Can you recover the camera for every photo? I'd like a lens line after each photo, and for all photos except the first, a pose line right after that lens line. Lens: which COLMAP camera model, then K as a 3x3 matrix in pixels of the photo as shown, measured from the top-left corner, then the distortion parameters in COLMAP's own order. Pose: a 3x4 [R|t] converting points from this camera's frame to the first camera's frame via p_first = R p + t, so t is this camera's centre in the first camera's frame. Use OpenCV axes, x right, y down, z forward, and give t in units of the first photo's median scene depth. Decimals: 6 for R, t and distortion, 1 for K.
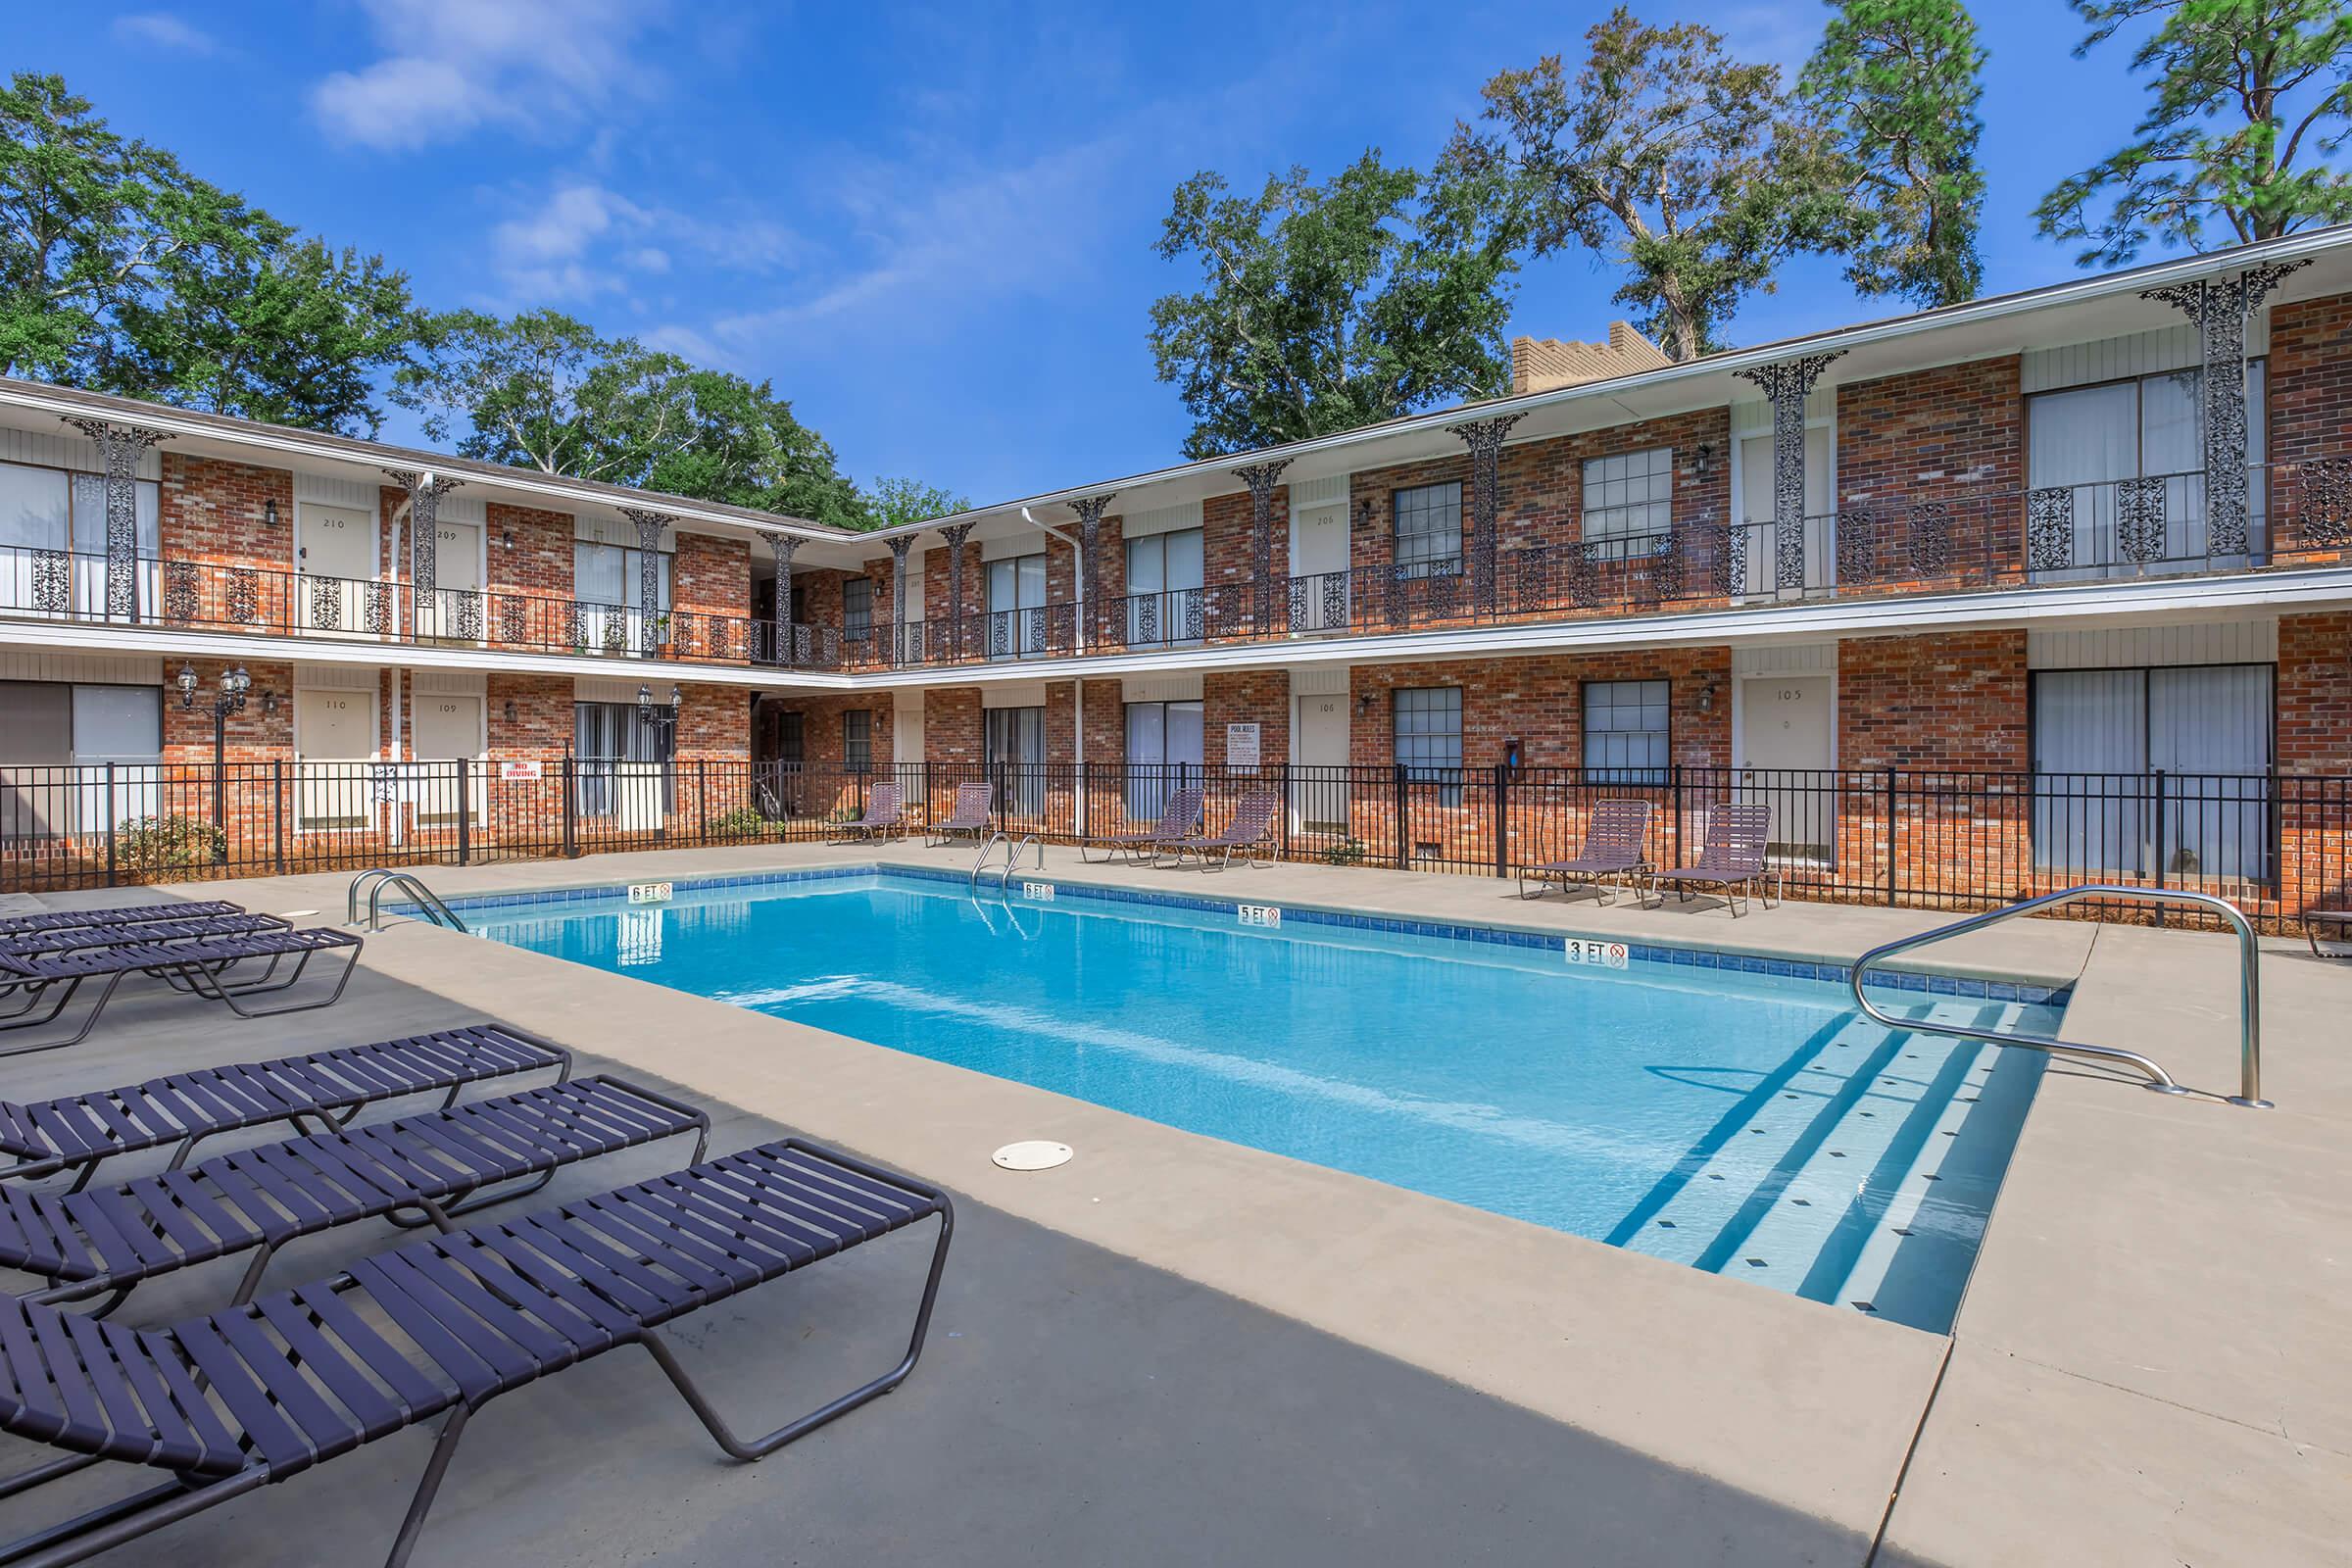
lens RADIAL K [[1156.2, 0, 1180.5], [0, 1156.2, 753.7], [0, 0, 1]] dist [-0.003763, -0.000927]
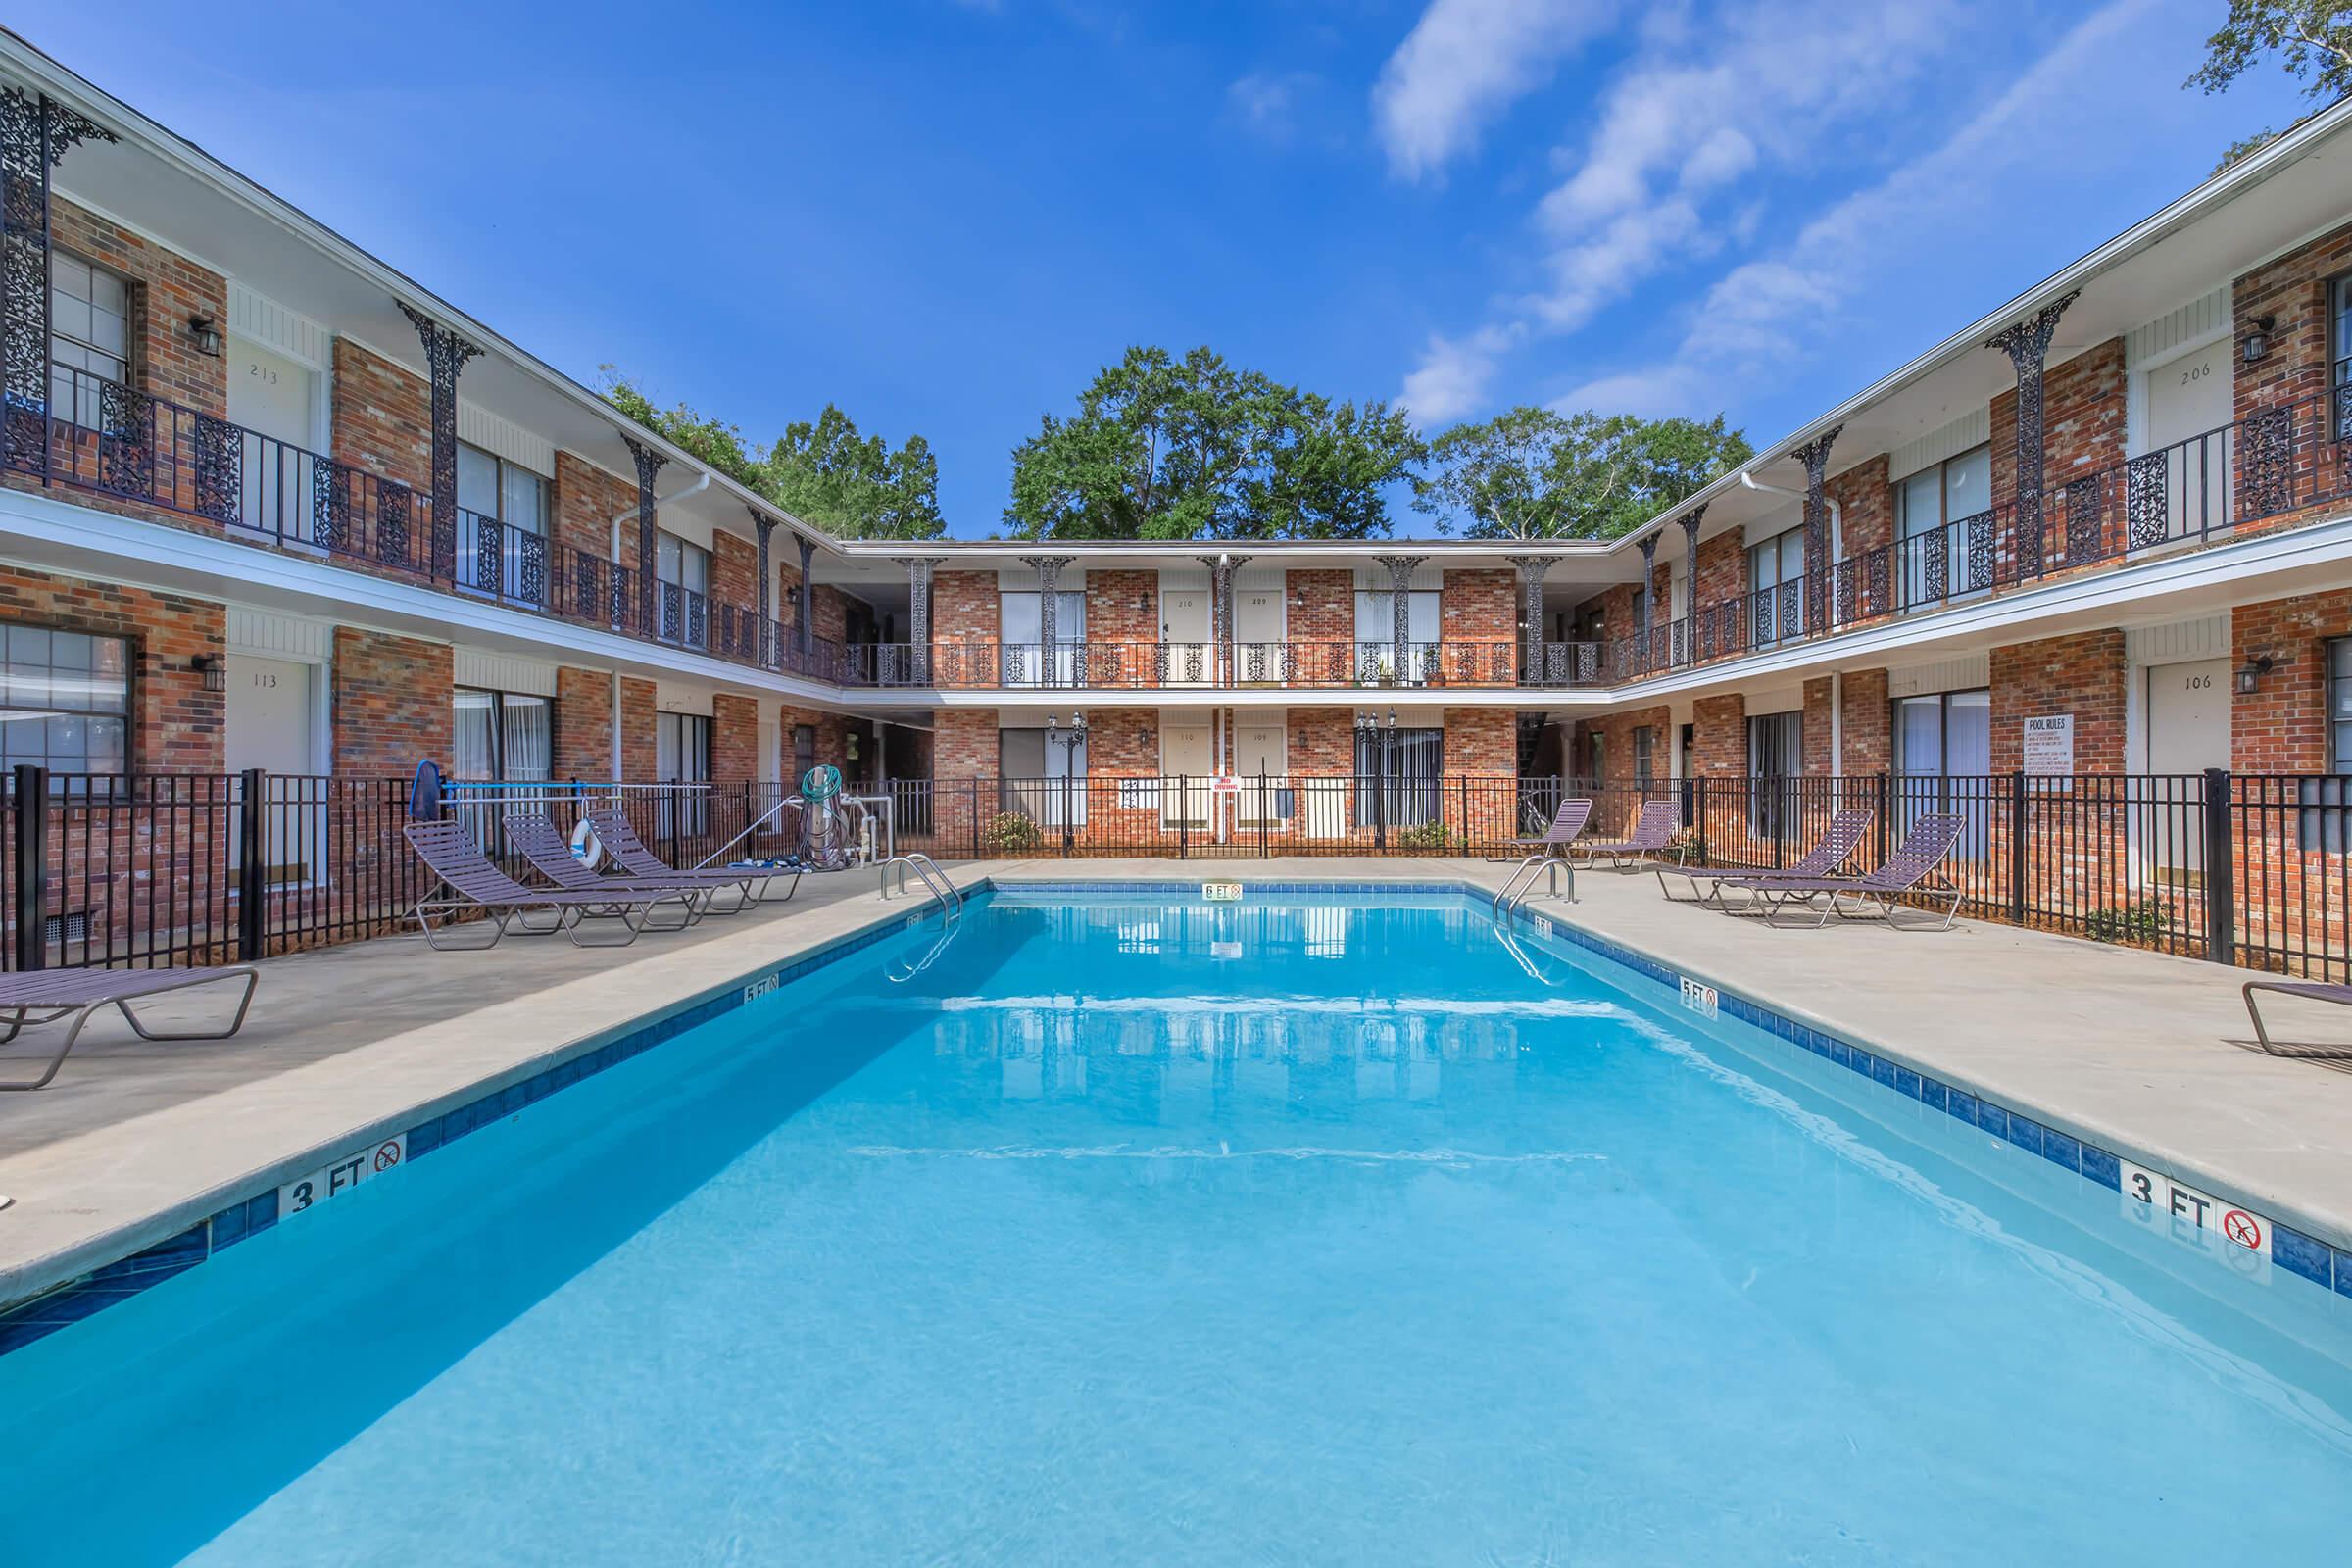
lens RADIAL K [[1022.7, 0, 1207.5], [0, 1022.7, 780.8], [0, 0, 1]] dist [-0.004559, 0.001791]
pose [[0.630161, -0.003428, -0.776457, 0.220283], [0.002985, 0.999994, -0.001993, 0.011518], [0.776459, -0.001062, 0.630167, 0.268851]]
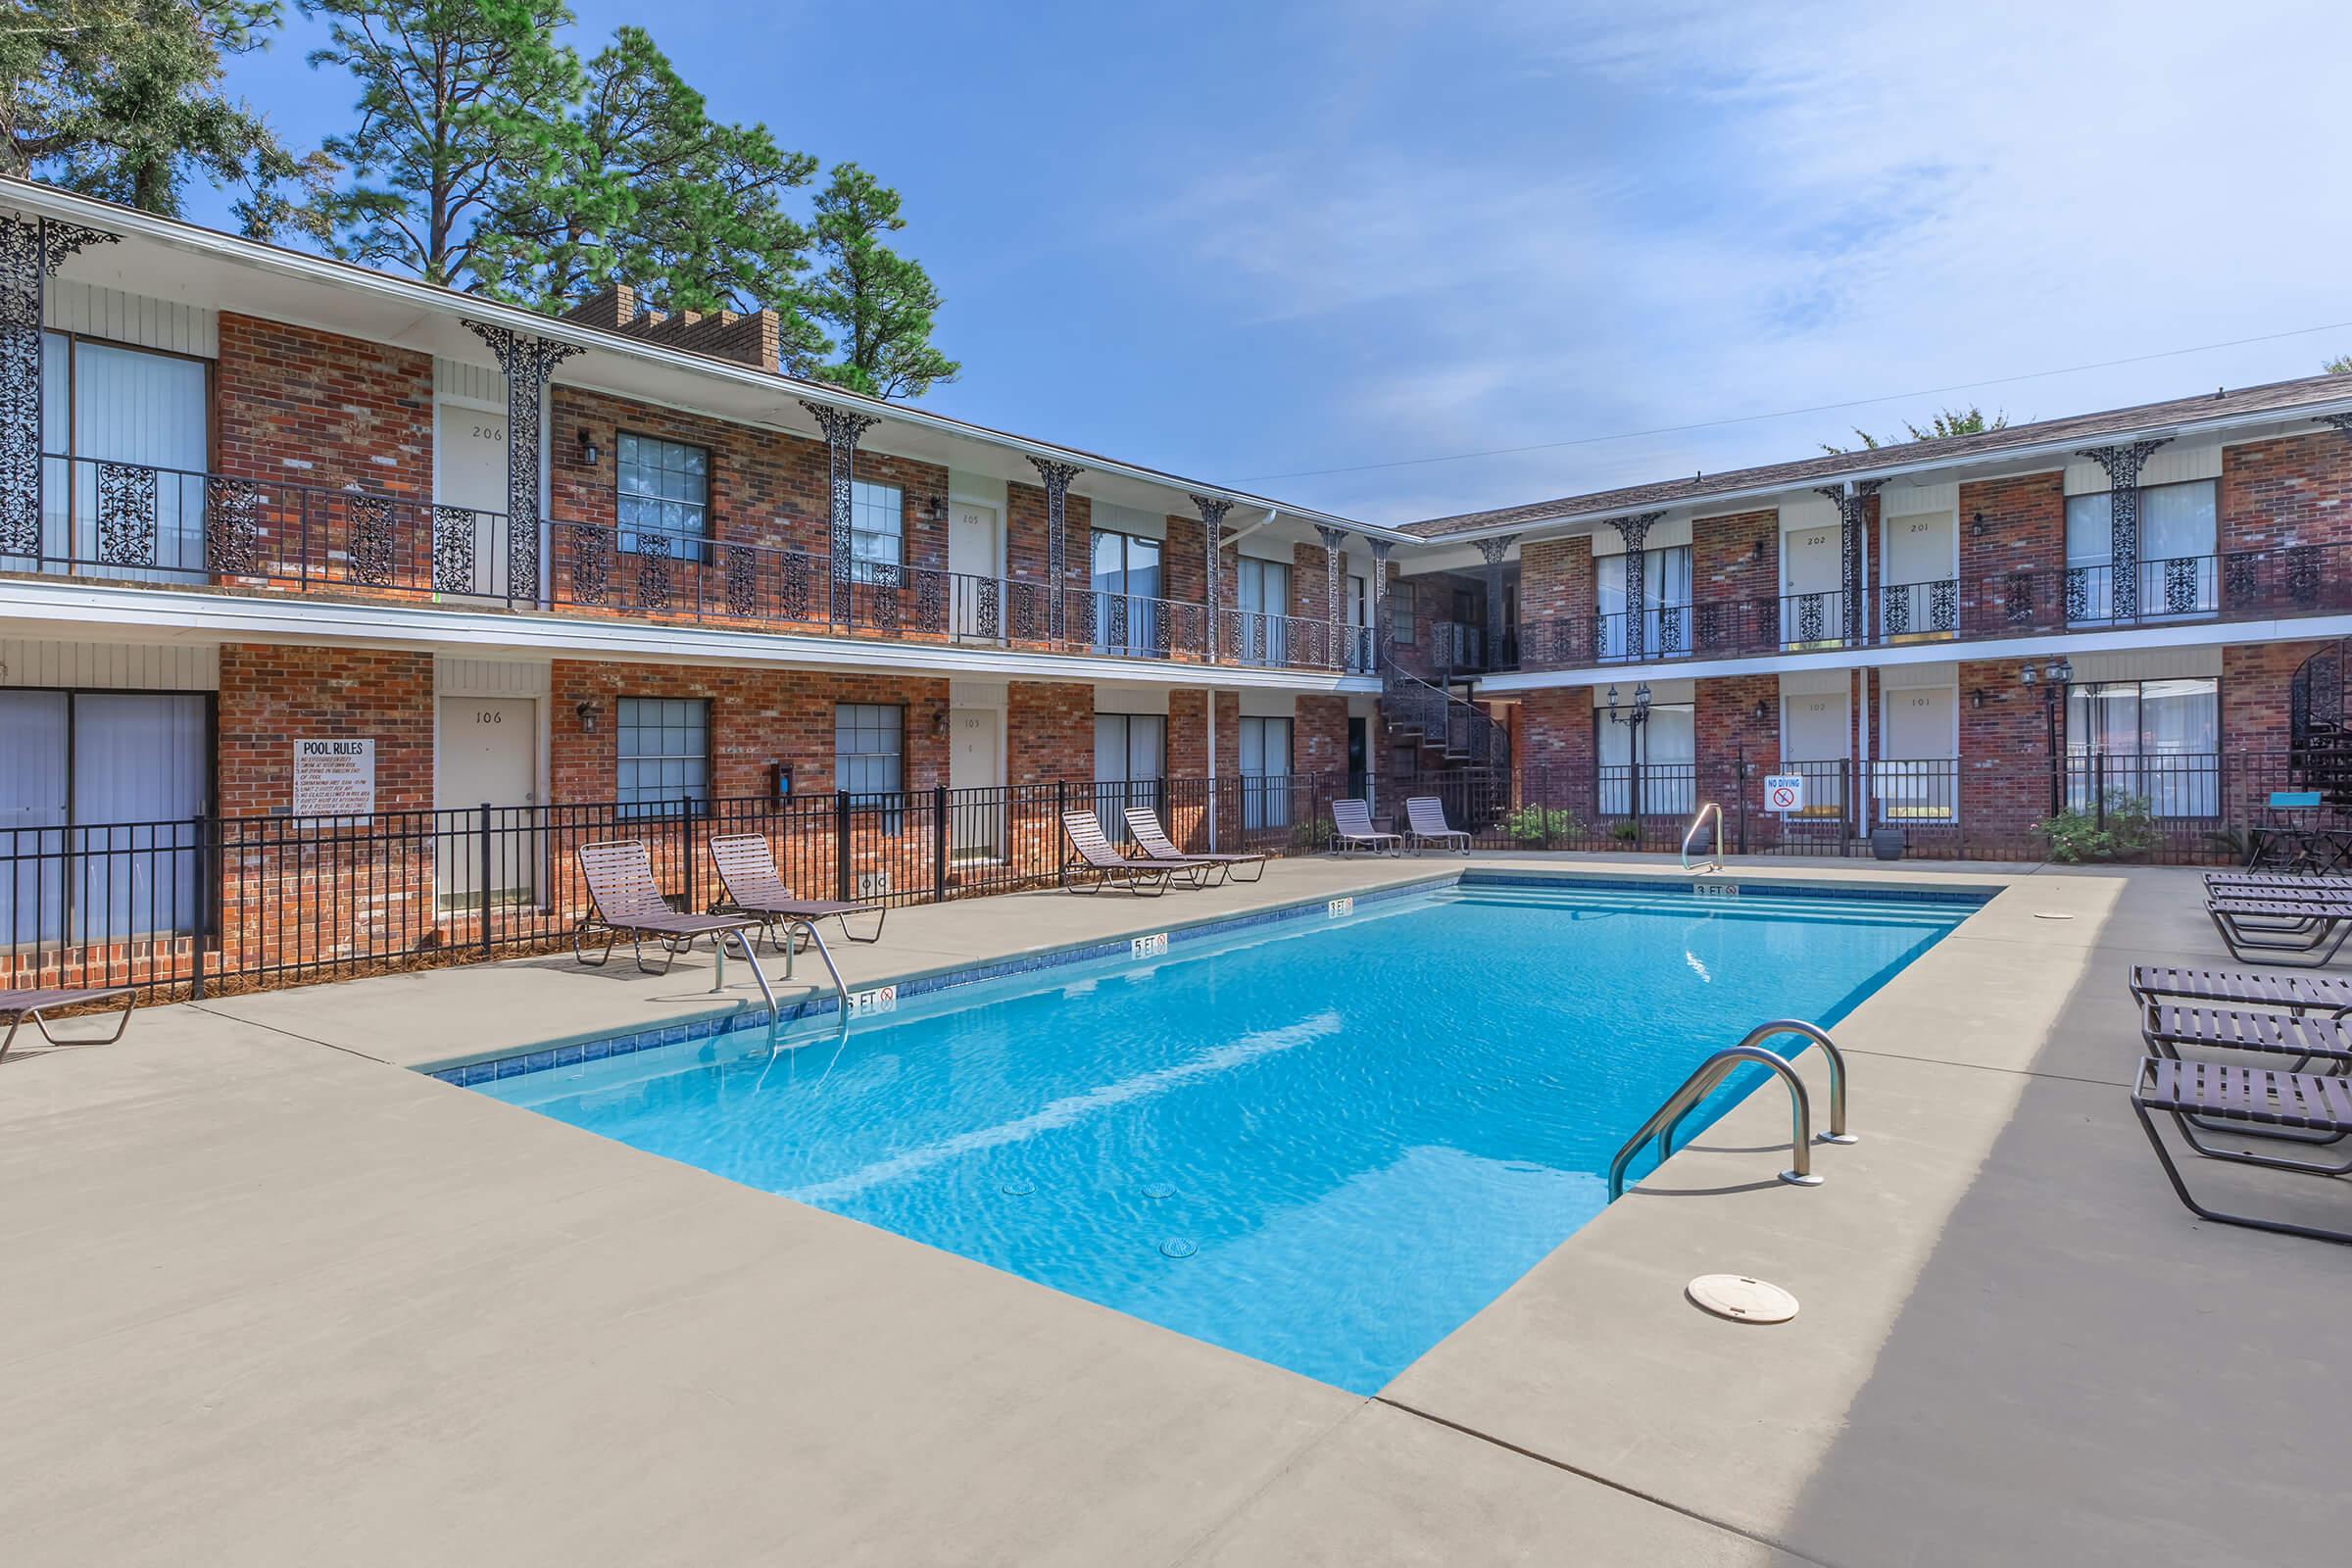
lens RADIAL K [[1230.5, 0, 1185.7], [0, 1230.5, 764.3], [0, 0, 1]] dist [-0.000053, 0.003811]
pose [[-0.008155, -0.003854, 0.999959, -0.596699], [0.022689, 0.999734, 0.004038, -0.006990], [-0.999709, 0.022721, -0.008065, 0.627947]]
